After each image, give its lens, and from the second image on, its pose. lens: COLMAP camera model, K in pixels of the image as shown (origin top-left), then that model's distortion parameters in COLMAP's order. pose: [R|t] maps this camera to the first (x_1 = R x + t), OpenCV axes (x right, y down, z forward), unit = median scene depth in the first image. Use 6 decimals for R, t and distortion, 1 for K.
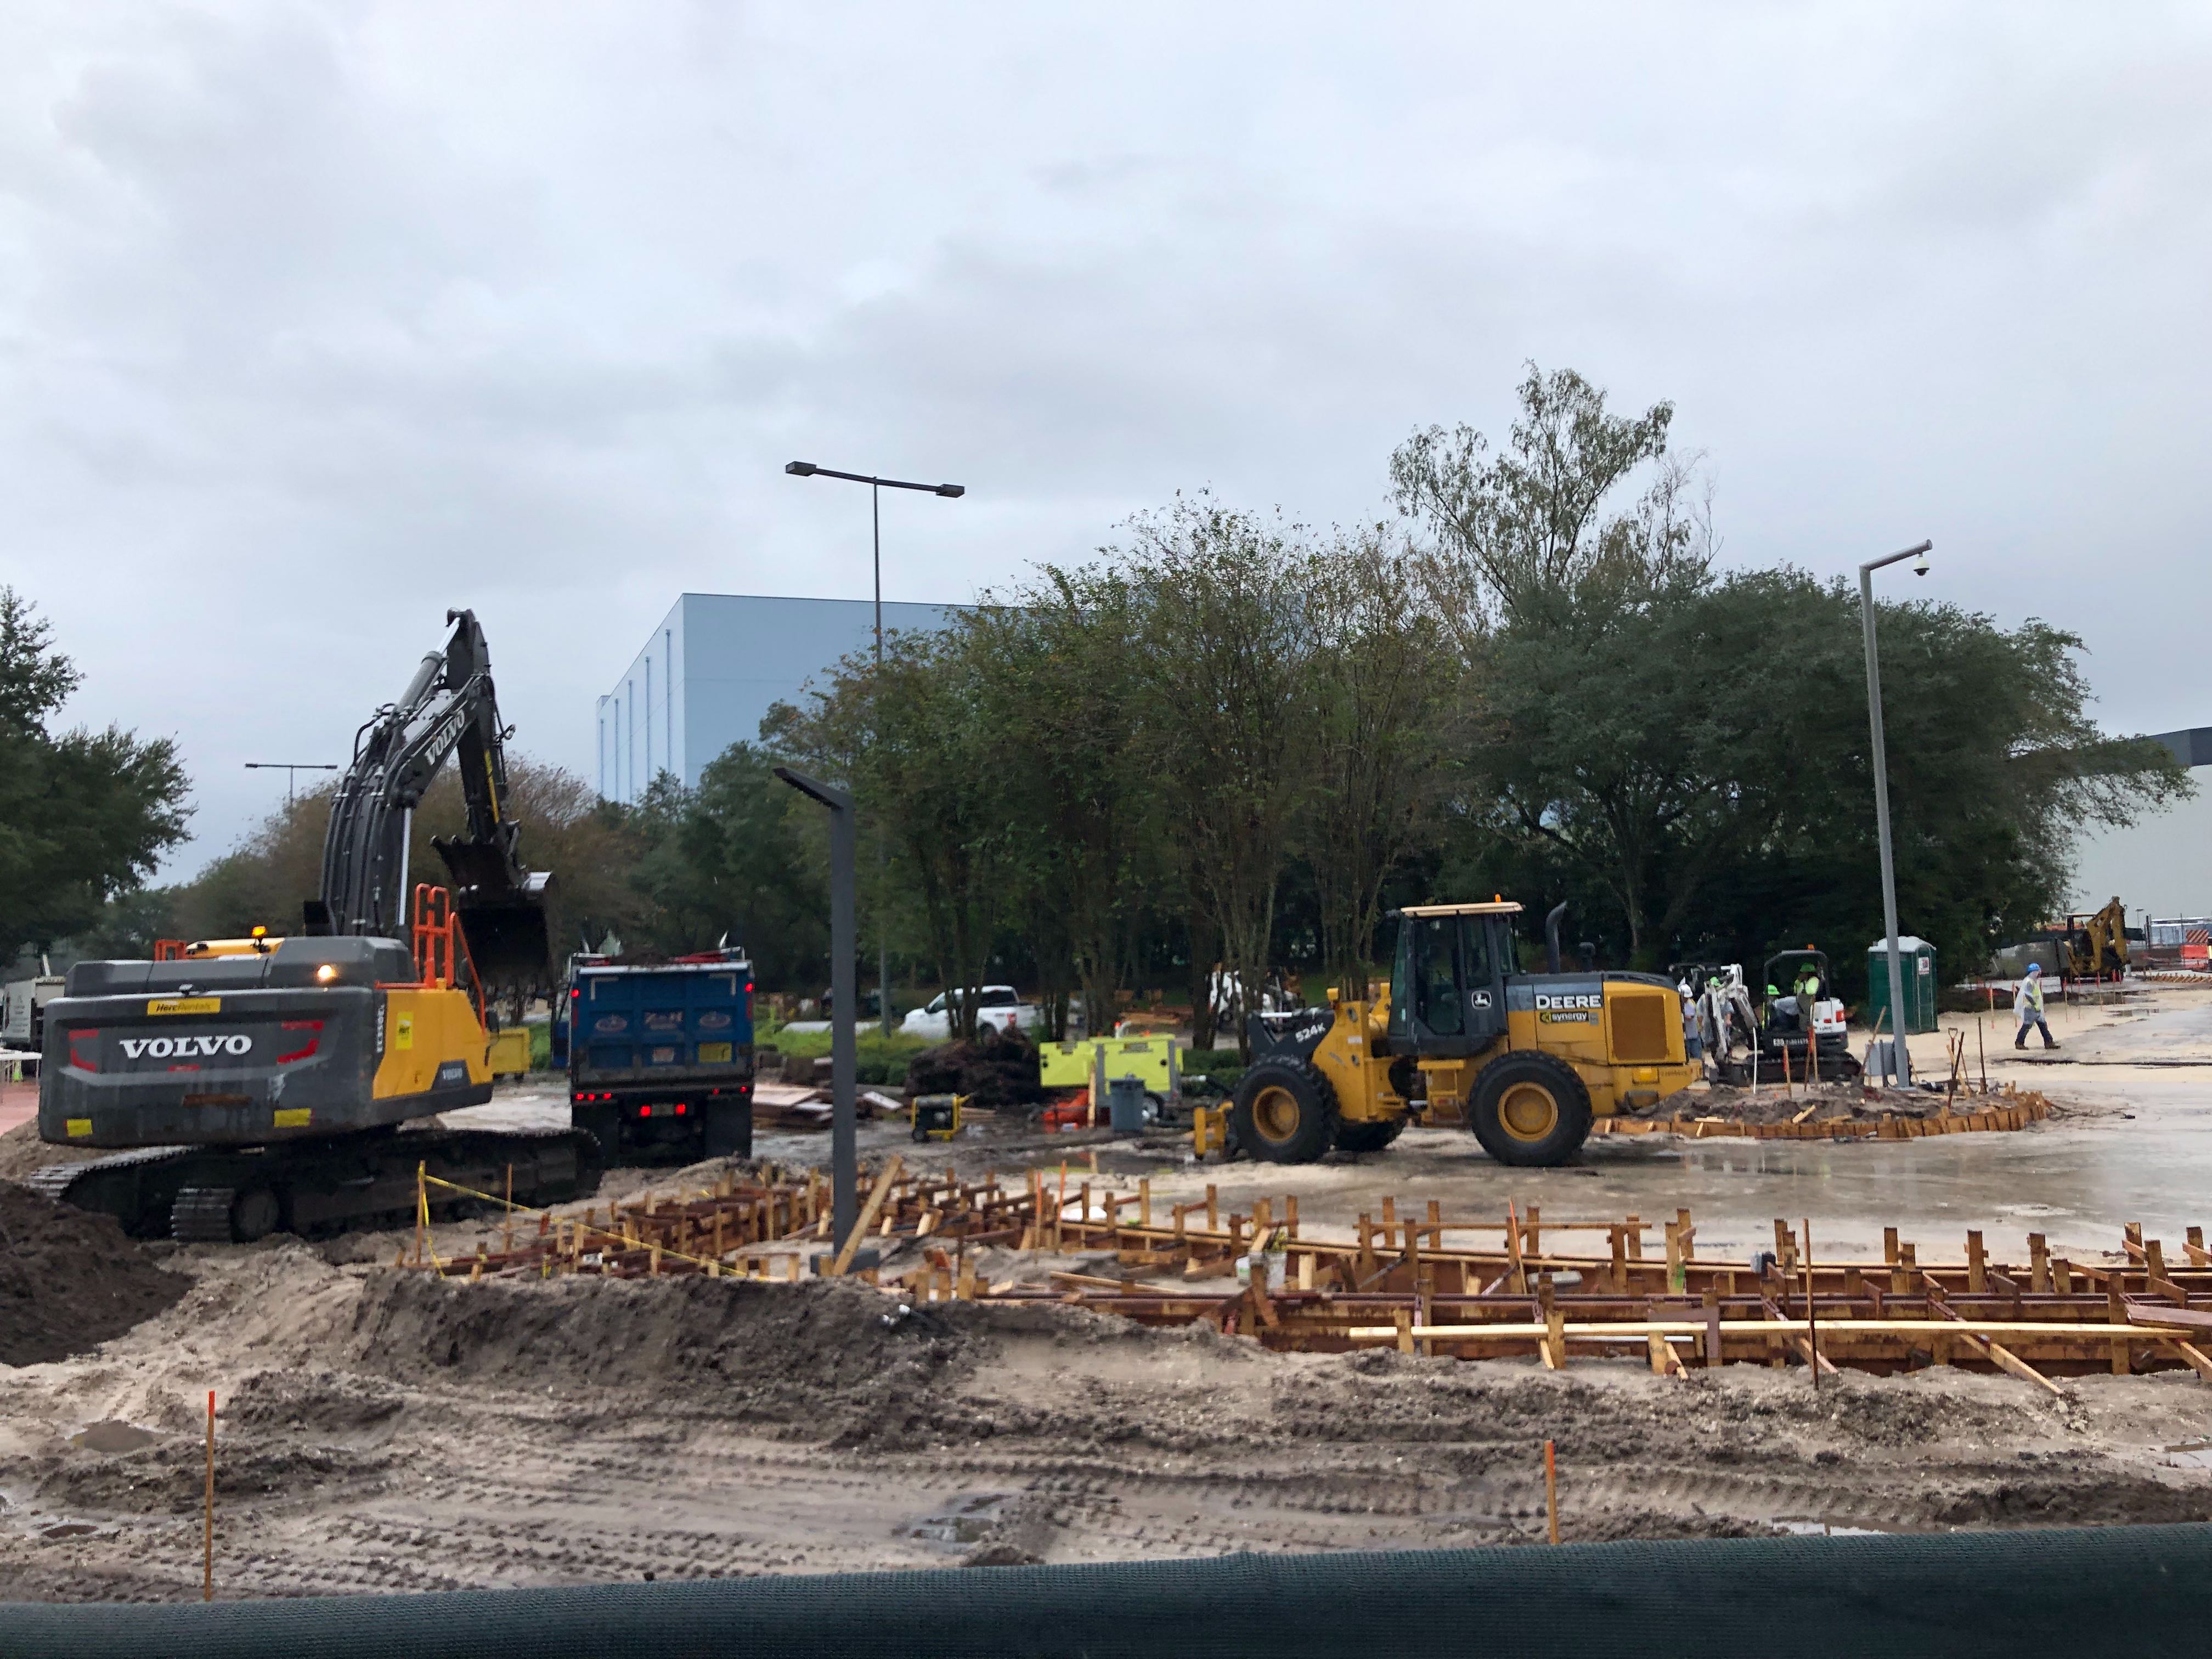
lens RADIAL K [[1833.2, 0, 1106.0], [0, 1833.2, 829.5], [0, 0, 1]] dist [0.107560, -0.301832]
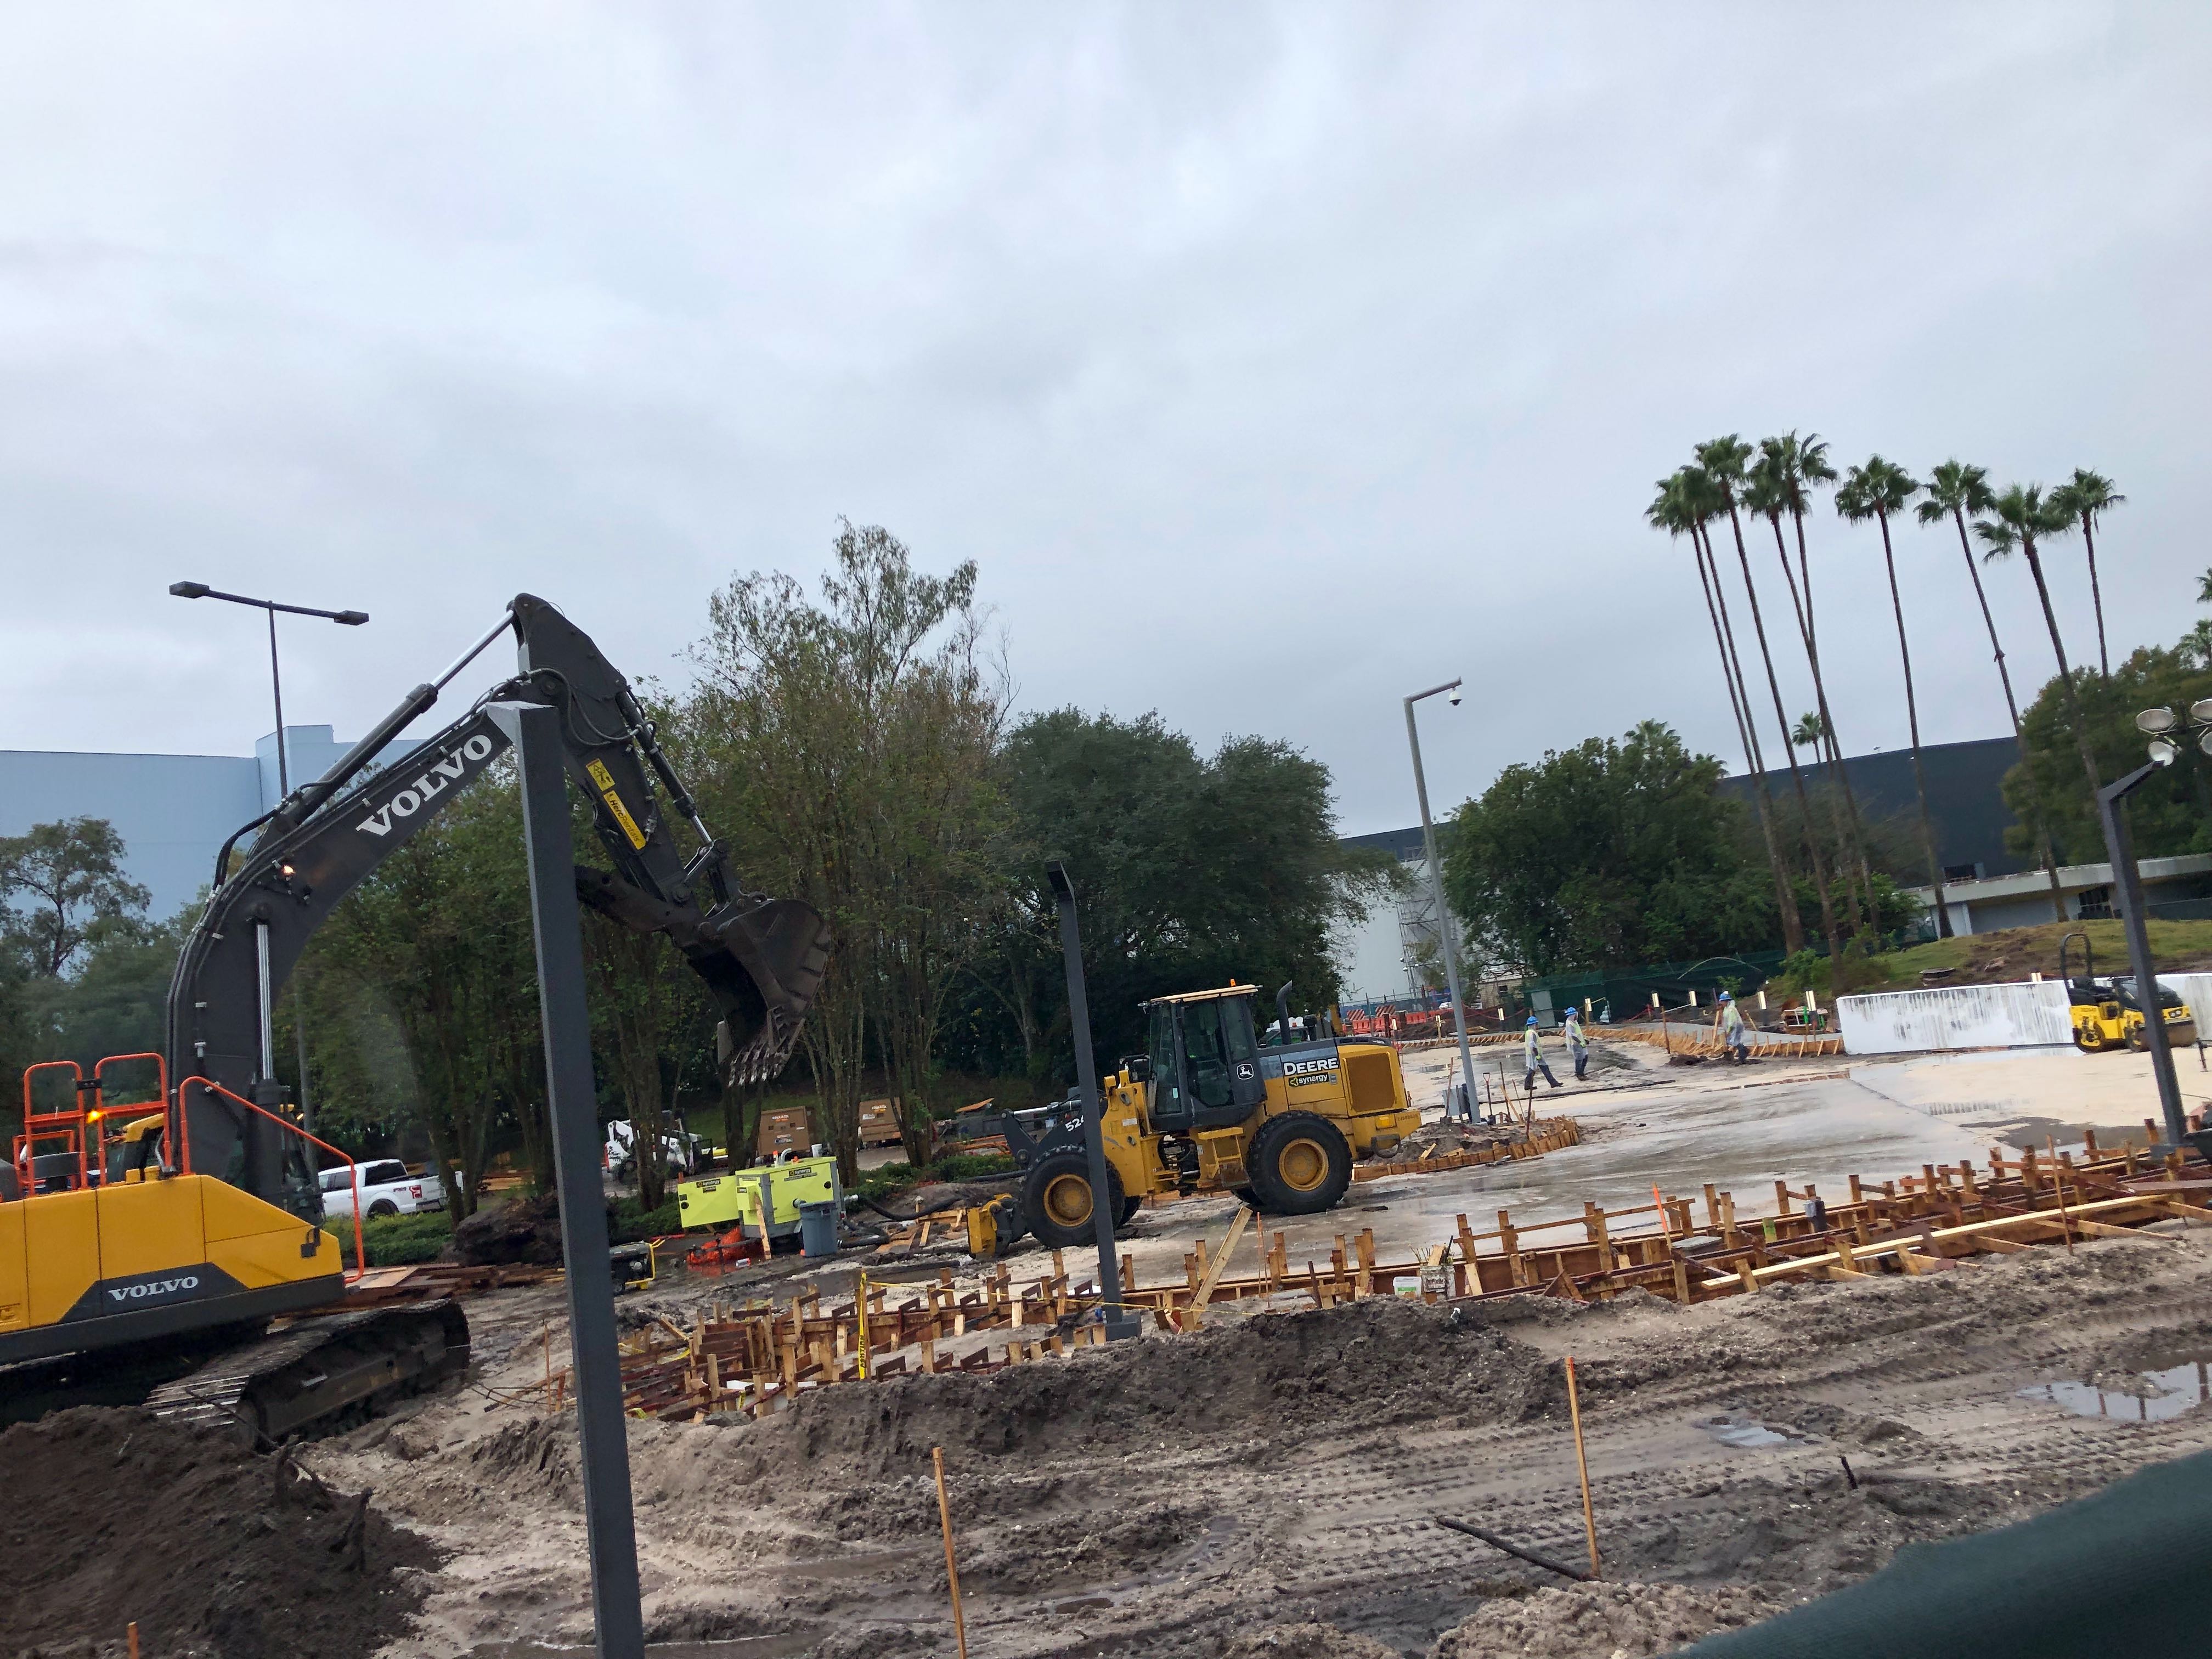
lens RADIAL K [[1833.2, 0, 1106.0], [0, 1833.2, 829.5], [0, 0, 1]] dist [0.107560, -0.301832]
pose [[0.880720, -0.026814, 0.472877, -0.299411], [0.064731, 0.995843, -0.064090, 0.008225], [-0.469192, 0.087055, 0.878795, 0.026007]]
